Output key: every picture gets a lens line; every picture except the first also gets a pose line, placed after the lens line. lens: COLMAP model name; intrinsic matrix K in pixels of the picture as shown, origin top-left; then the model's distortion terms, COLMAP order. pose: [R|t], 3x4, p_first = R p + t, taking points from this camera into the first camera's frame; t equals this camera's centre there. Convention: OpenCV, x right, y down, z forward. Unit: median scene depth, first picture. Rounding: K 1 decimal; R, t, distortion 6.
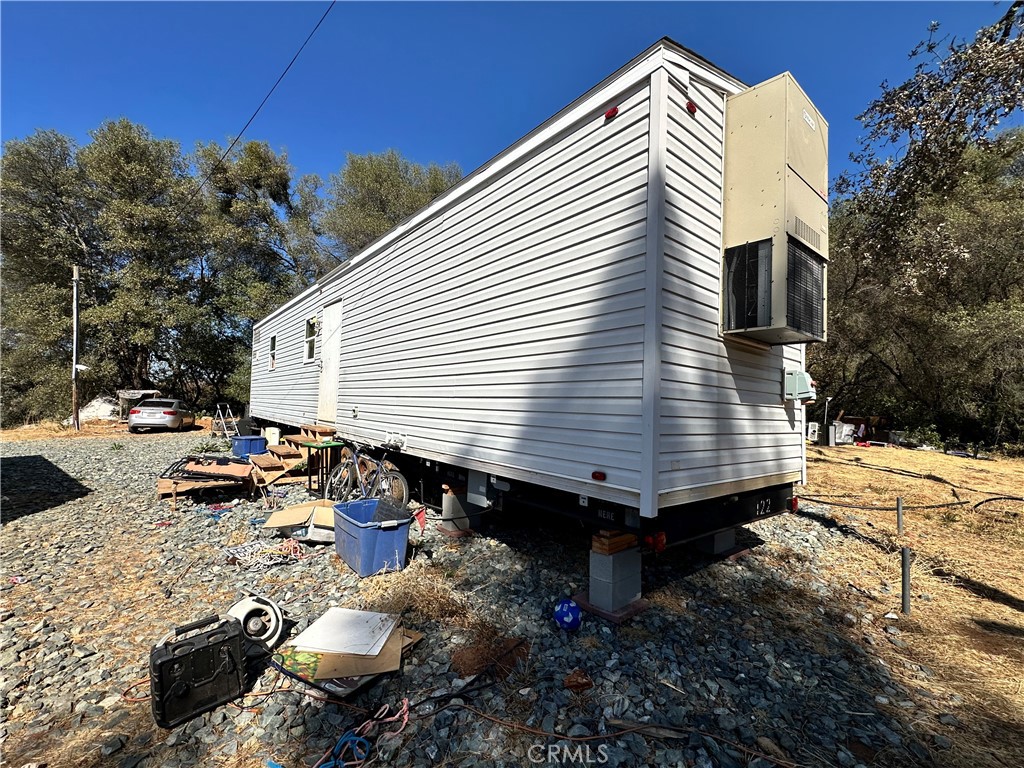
lens RADIAL K [[443.4, 0, 509.5], [0, 443.4, 386.7], [0, 0, 1]] dist [0.002059, -0.000060]
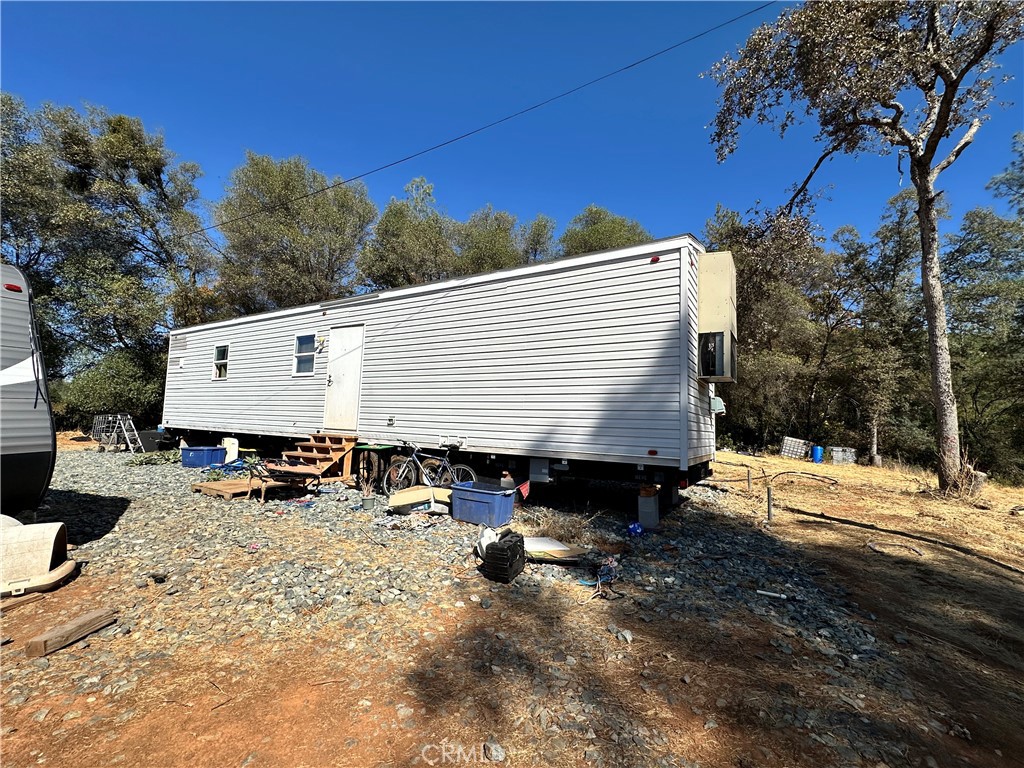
lens RADIAL K [[443.4, 0, 514.5], [0, 443.4, 384.1], [0, 0, 1]] dist [0.002059, -0.000060]
pose [[0.941735, 0.030450, 0.334975, -0.553755], [-0.017942, 0.999024, -0.040373, -0.000576], [-0.335877, 0.032010, 0.941362, -0.323697]]
